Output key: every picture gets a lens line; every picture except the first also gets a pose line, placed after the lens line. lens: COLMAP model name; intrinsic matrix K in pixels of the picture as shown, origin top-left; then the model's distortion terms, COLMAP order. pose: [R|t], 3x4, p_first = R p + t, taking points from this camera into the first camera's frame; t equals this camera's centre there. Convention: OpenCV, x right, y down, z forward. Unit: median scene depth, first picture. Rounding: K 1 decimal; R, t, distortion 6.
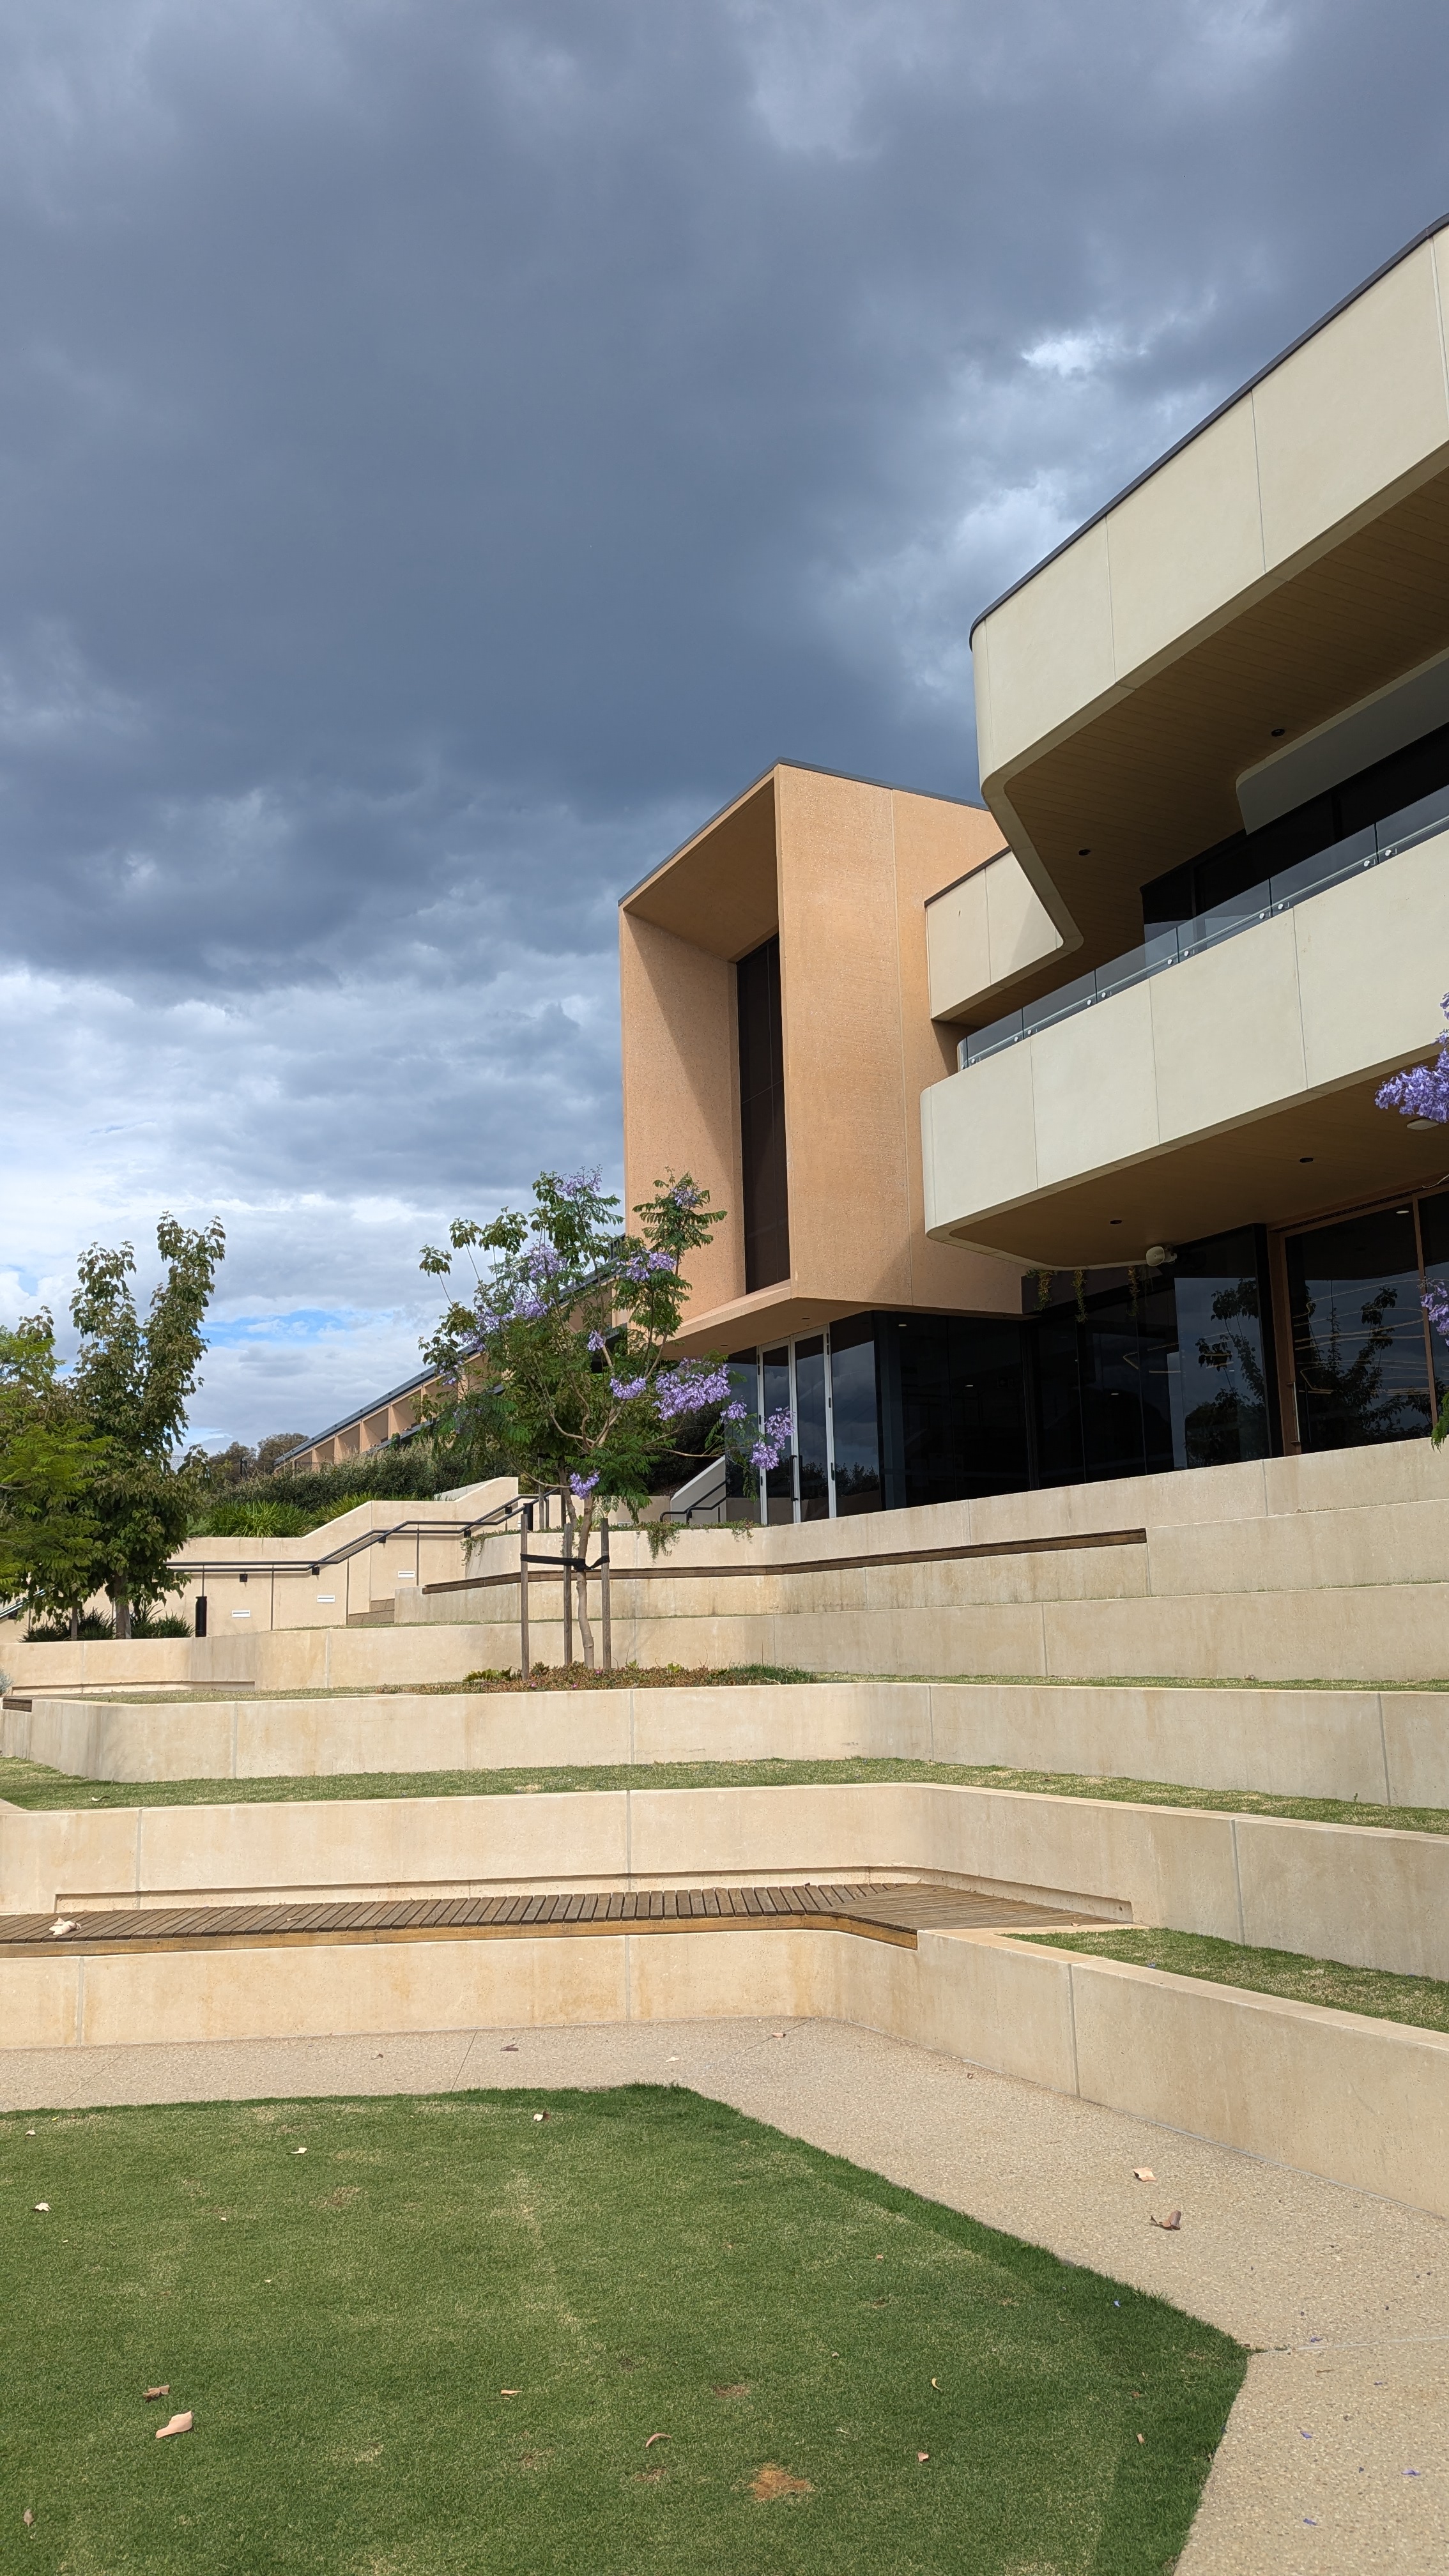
lens RADIAL K [[1829.5, 0, 729.8], [0, 1829.5, 1338.5], [0, 0, 1]] dist [0.063536, -0.095877]
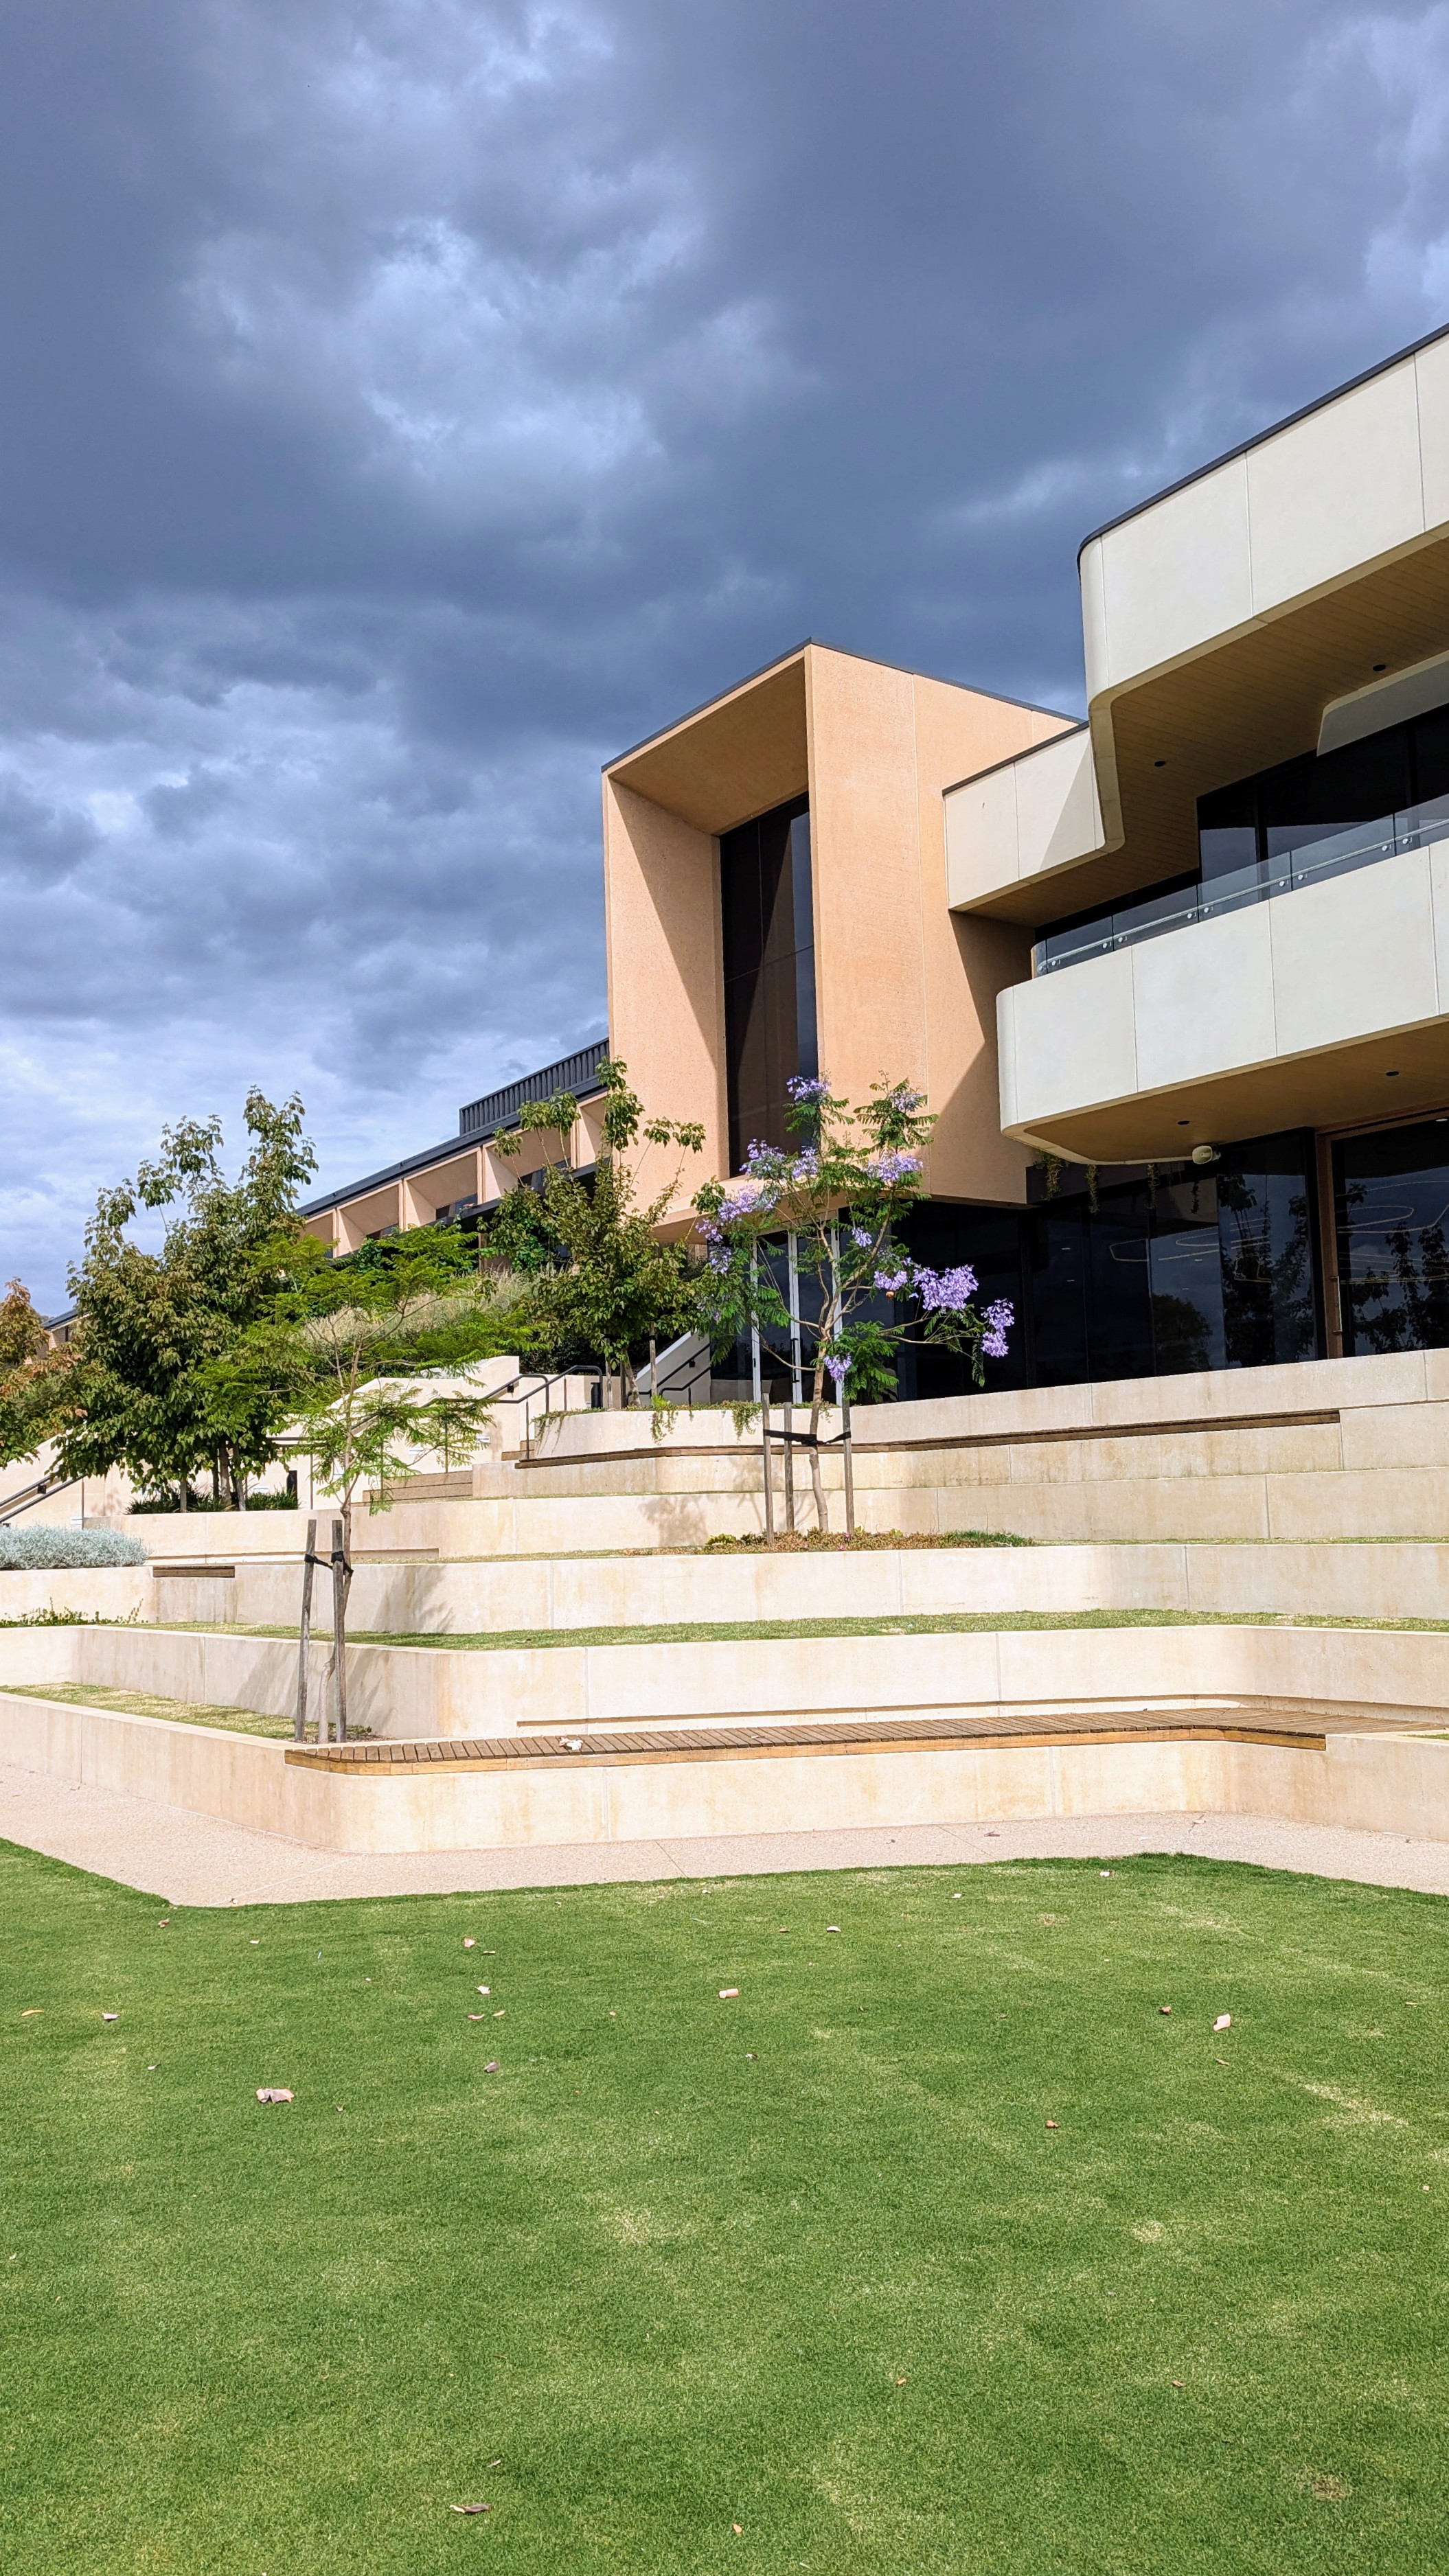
lens RADIAL K [[1974.1, 0, 712.0], [0, 1974.1, 1328.5], [0, 0, 1]] dist [0.065692, -0.004086]
pose [[0.991325, 0.013333, 0.130759, -0.288542], [-0.021342, 0.997967, 0.060045, -0.011128], [-0.129692, -0.062315, 0.989594, -0.144266]]
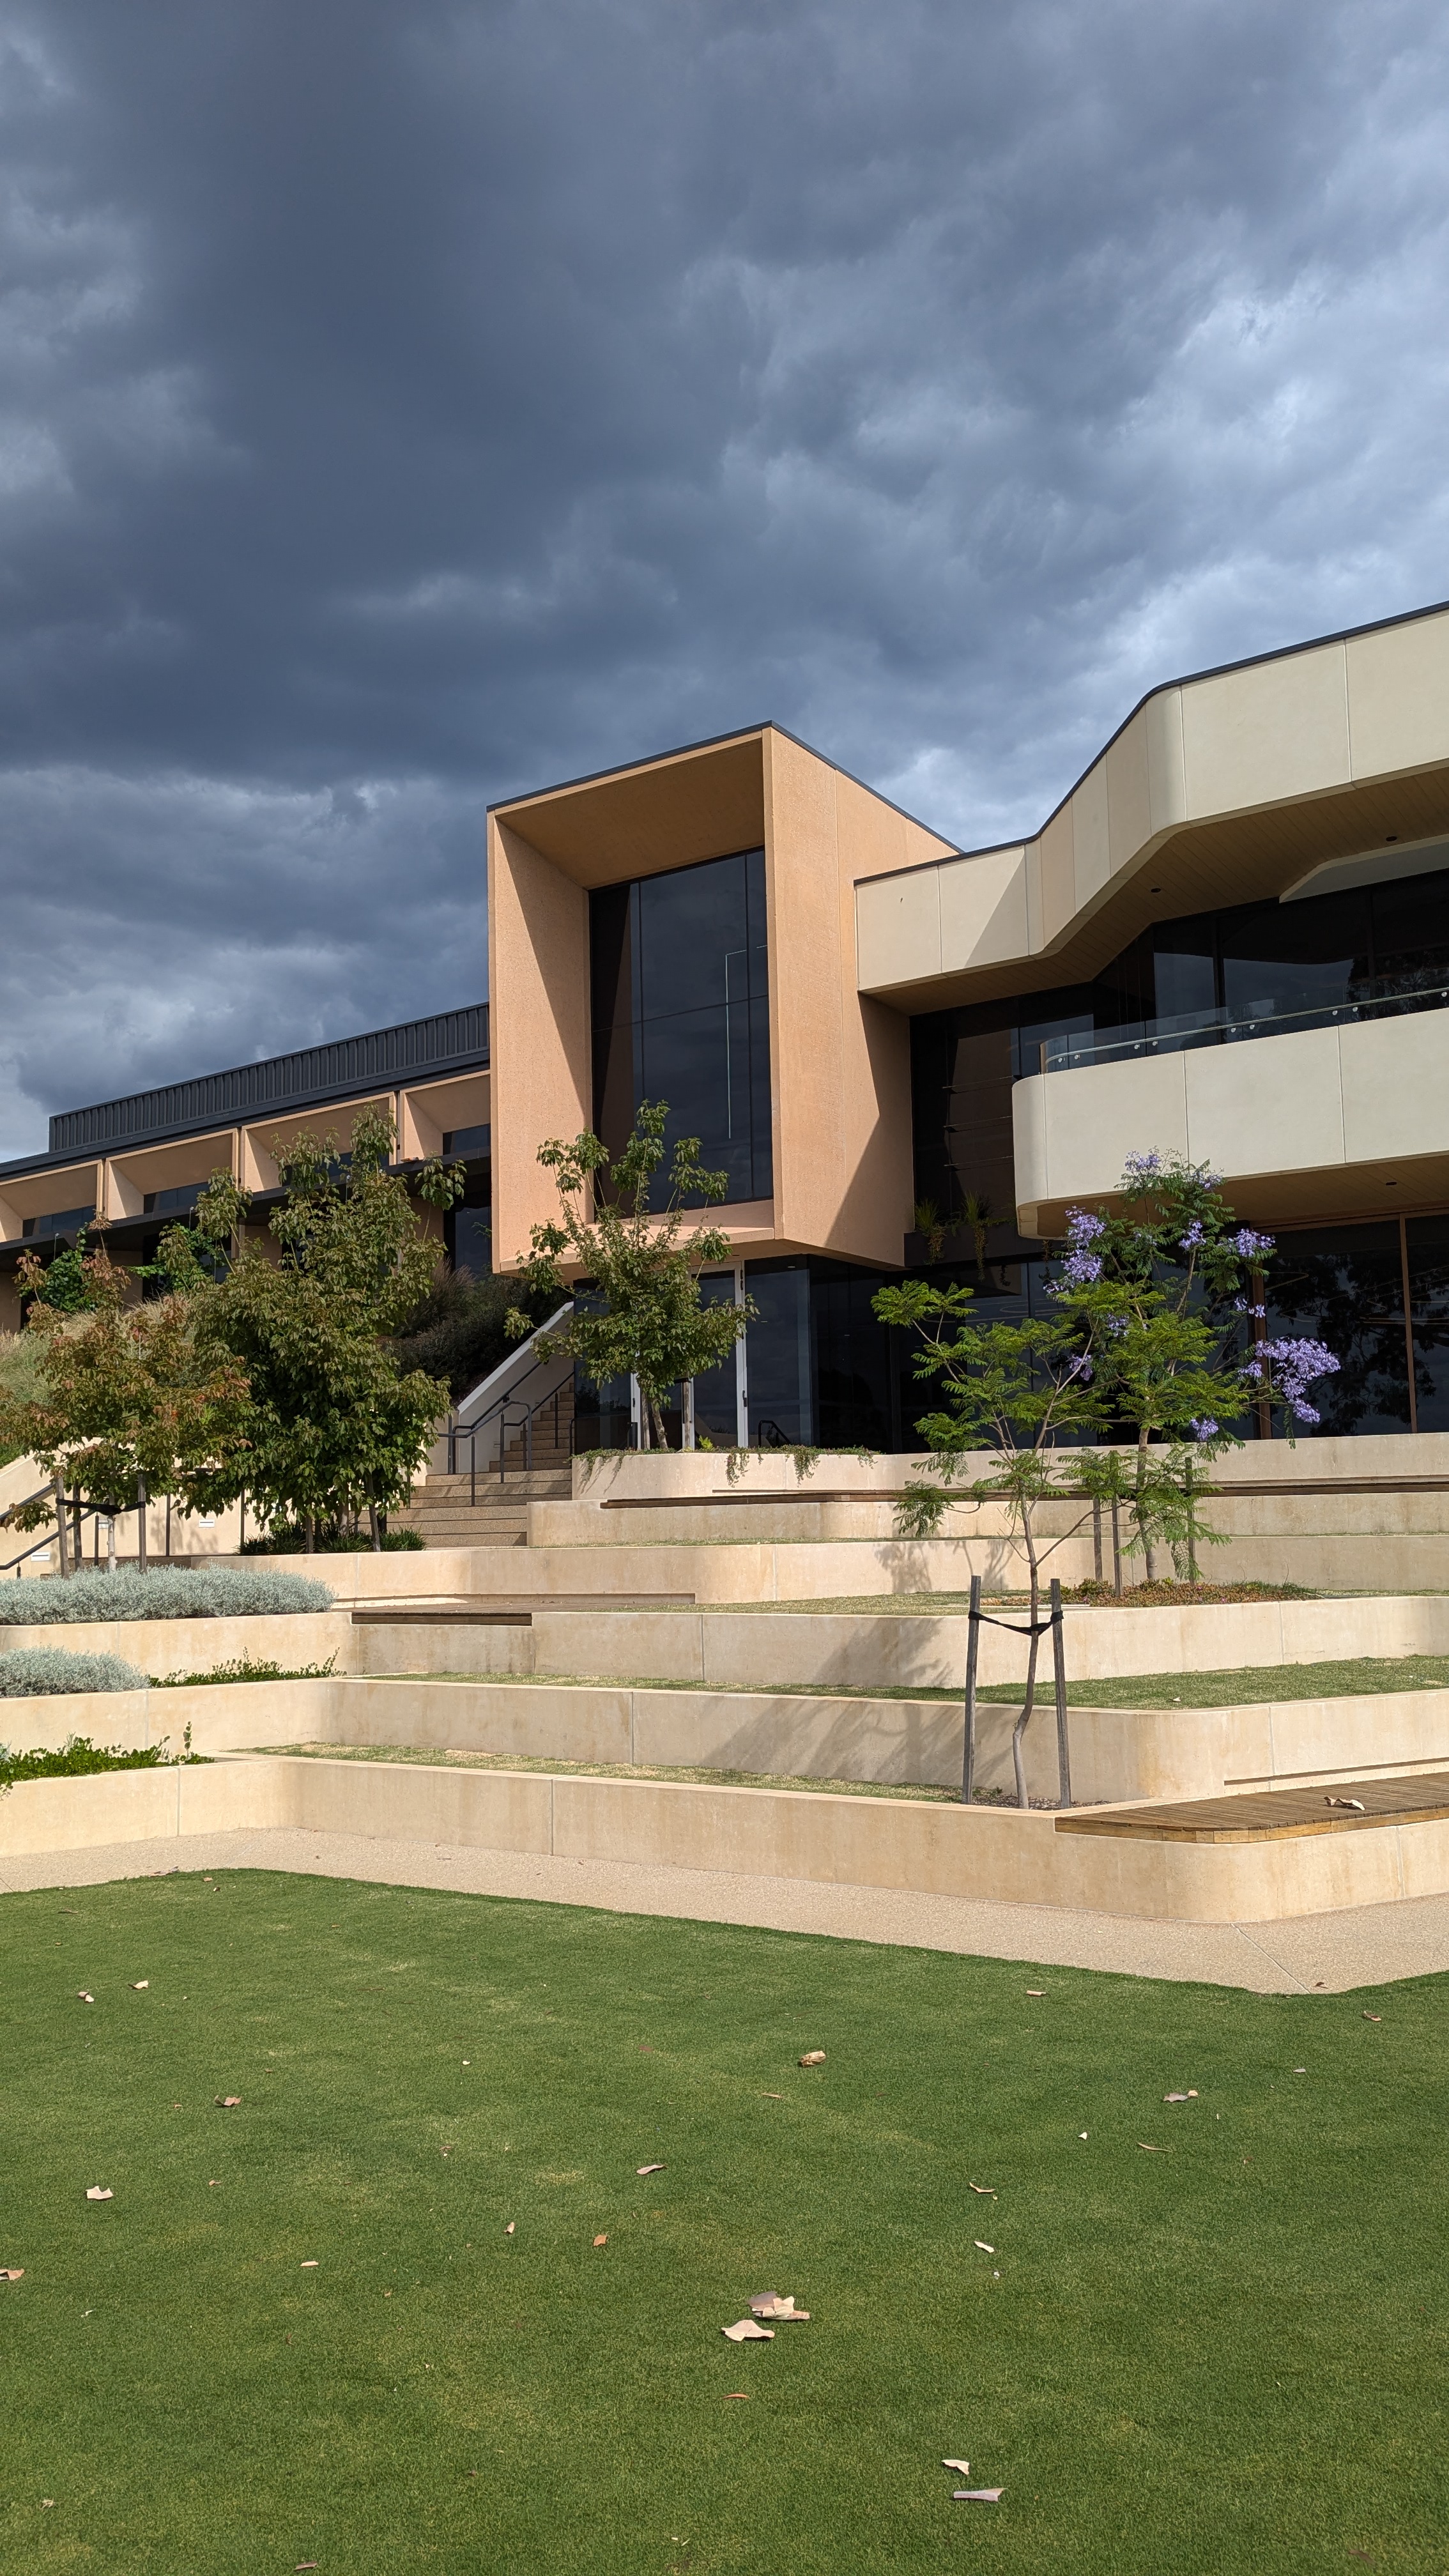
lens RADIAL K [[1829.5, 0, 729.8], [0, 1829.5, 1338.5], [0, 0, 1]] dist [0.063536, -0.095877]
pose [[0.876998, 0.061753, 0.476509, -0.842949], [-0.084929, 0.996015, 0.027231, 0.016040], [-0.472929, -0.064351, 0.878748, 0.113225]]
